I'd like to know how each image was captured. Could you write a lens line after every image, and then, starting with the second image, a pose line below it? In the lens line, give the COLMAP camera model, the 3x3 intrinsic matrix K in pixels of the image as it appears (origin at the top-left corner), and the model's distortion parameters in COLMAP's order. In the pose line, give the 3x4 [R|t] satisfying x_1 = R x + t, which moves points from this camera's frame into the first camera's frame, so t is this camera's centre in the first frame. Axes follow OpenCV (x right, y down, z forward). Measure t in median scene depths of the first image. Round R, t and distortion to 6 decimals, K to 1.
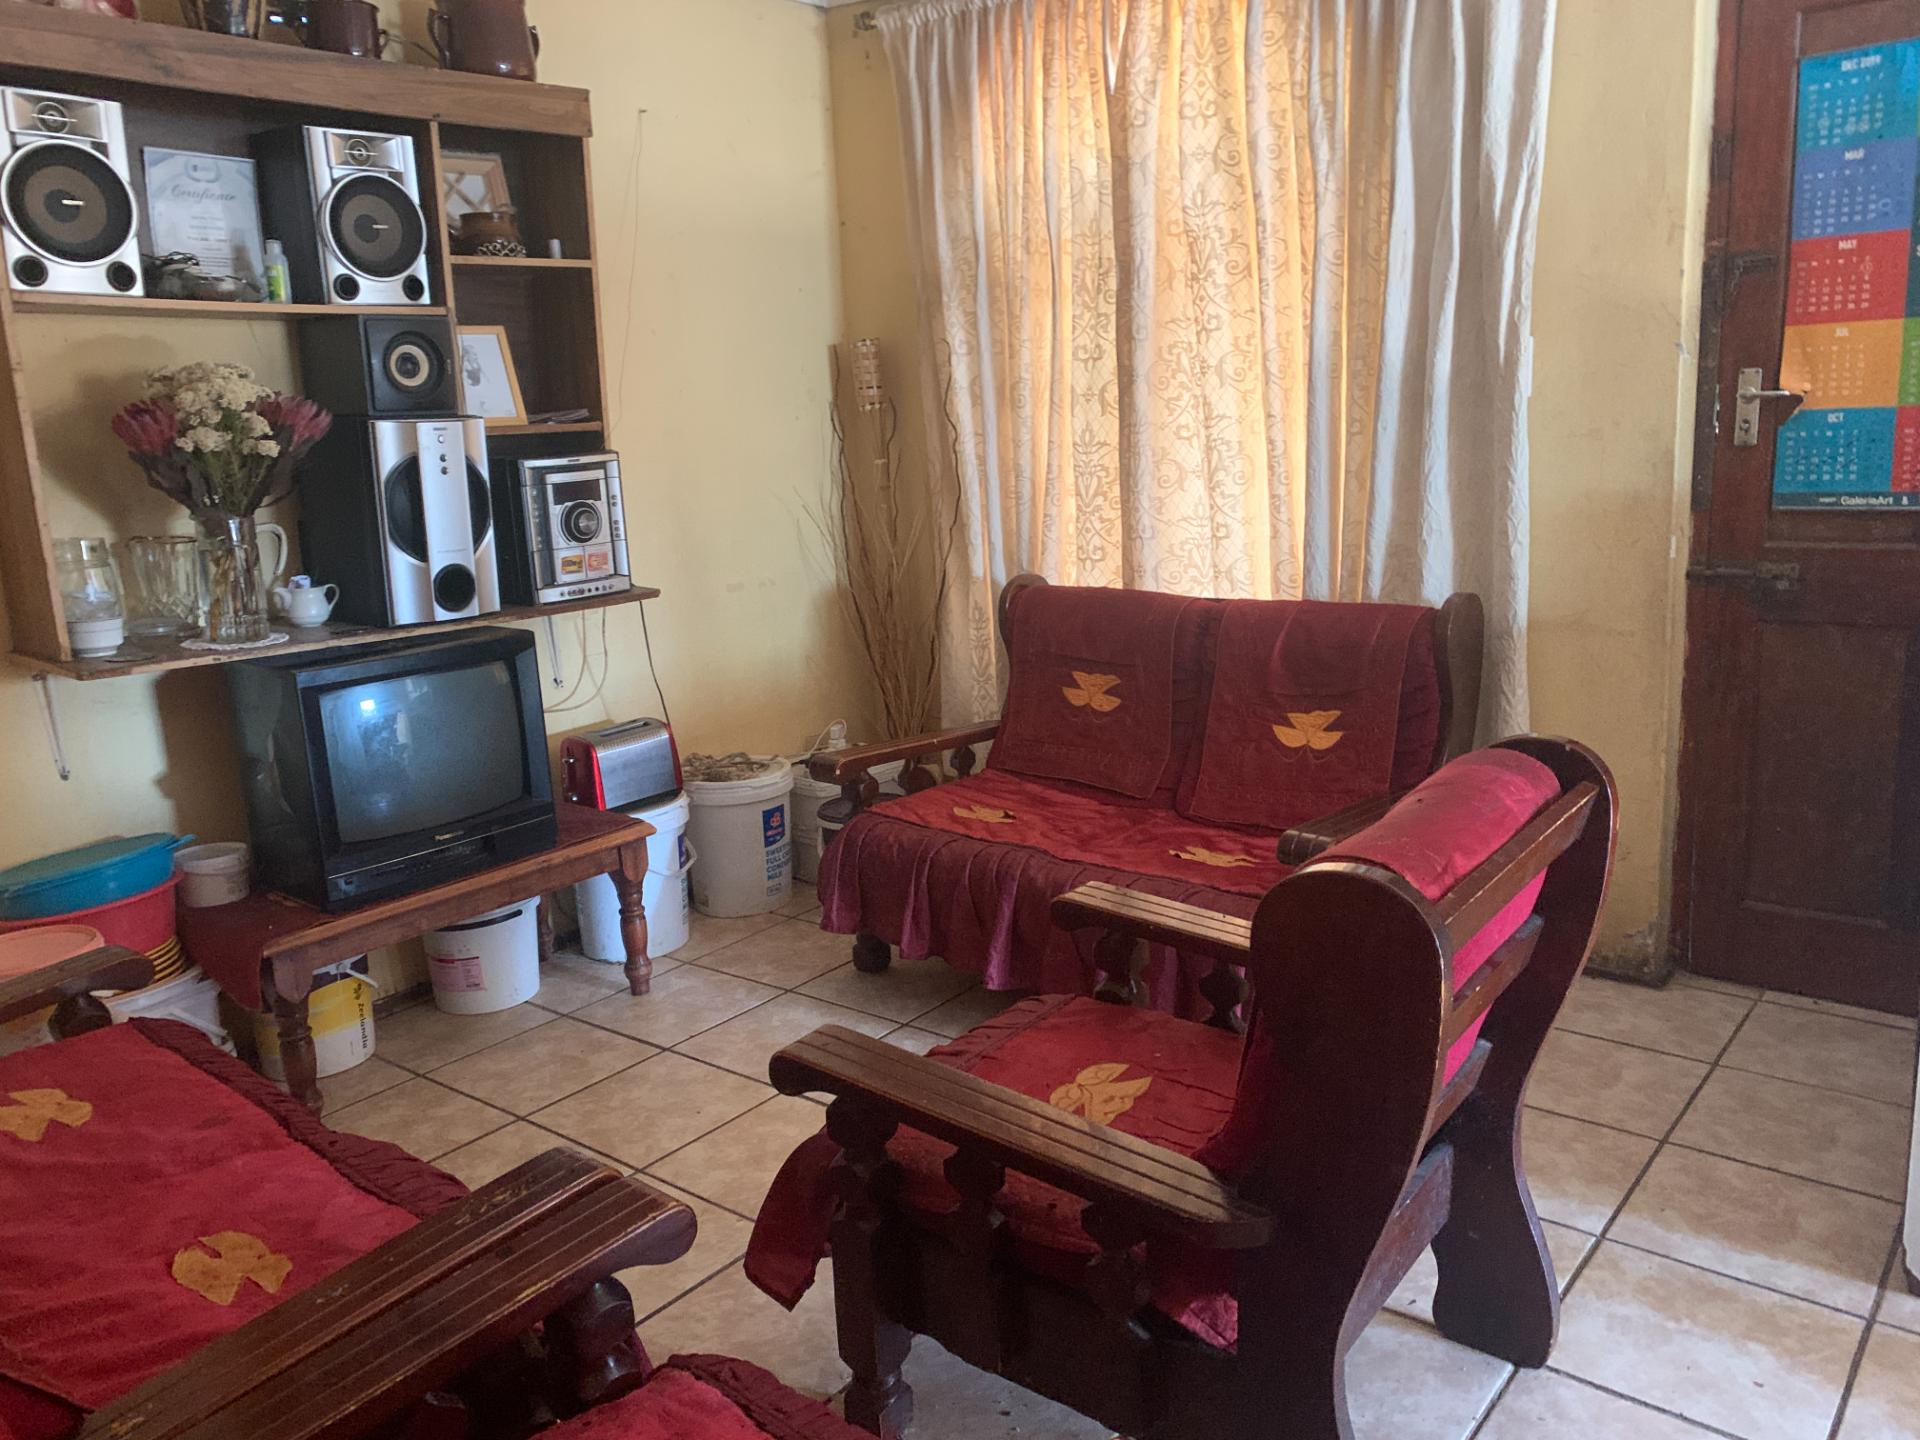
lens RADIAL K [[1476.0, 0, 960.0], [0, 1476.0, 720.0], [0, 0, 1]] dist [0.005894, 0.001612]
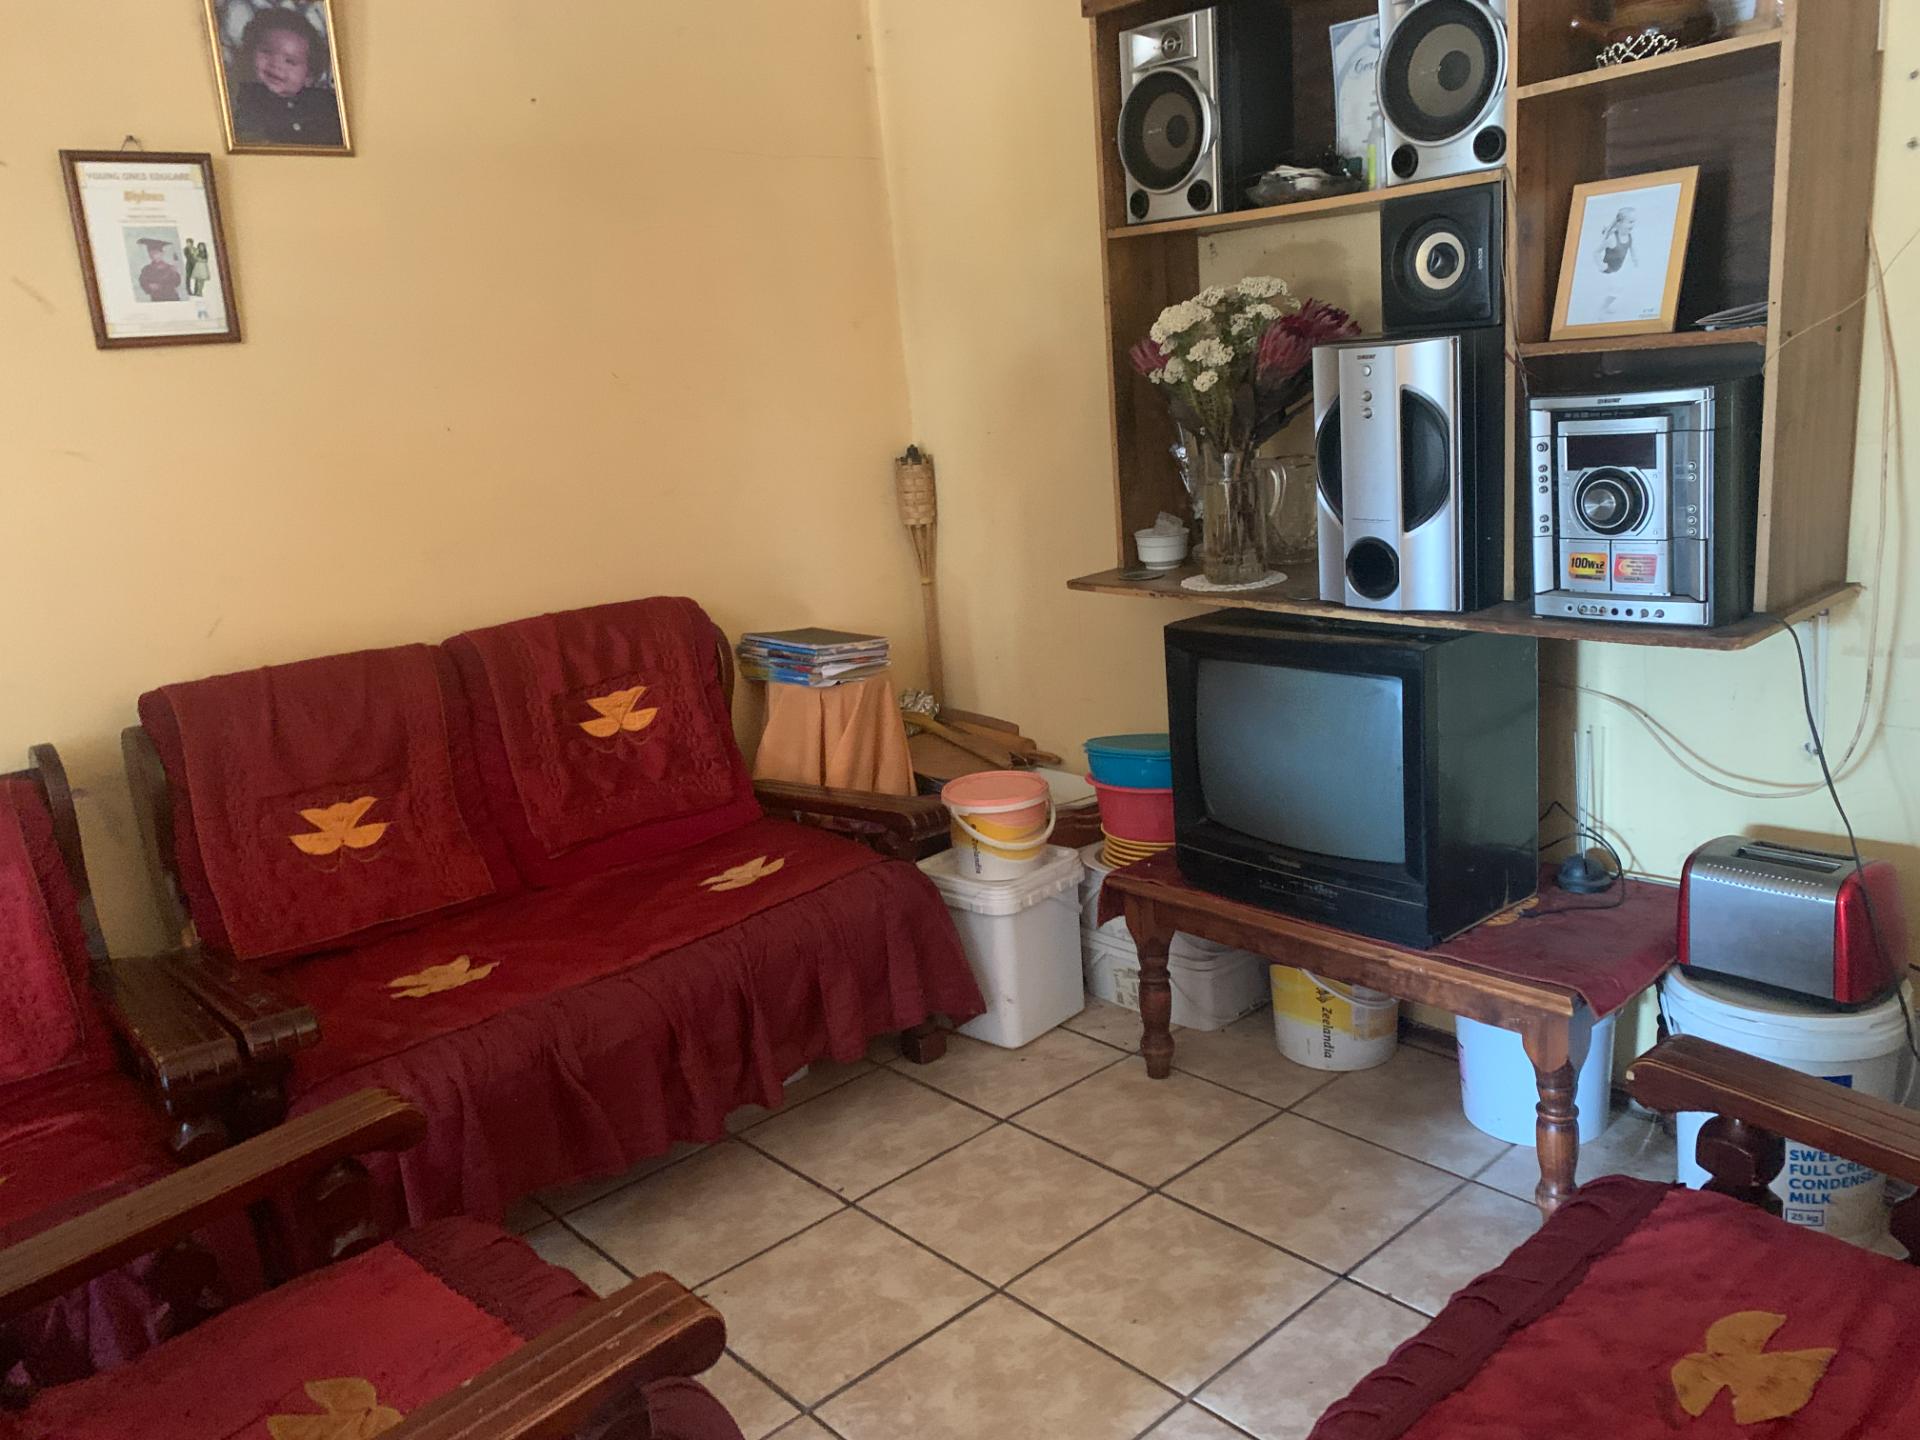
lens RADIAL K [[1490.9, 0, 960.0], [0, 1490.9, 720.0], [0, 0, 1]] dist [0.000393, 0.000067]
pose [[-0.162471, 0.283965, -0.944969, 0.428101], [-0.118618, 0.945128, 0.304407, -0.220419], [0.979558, 0.161547, -0.119873, 0.887678]]
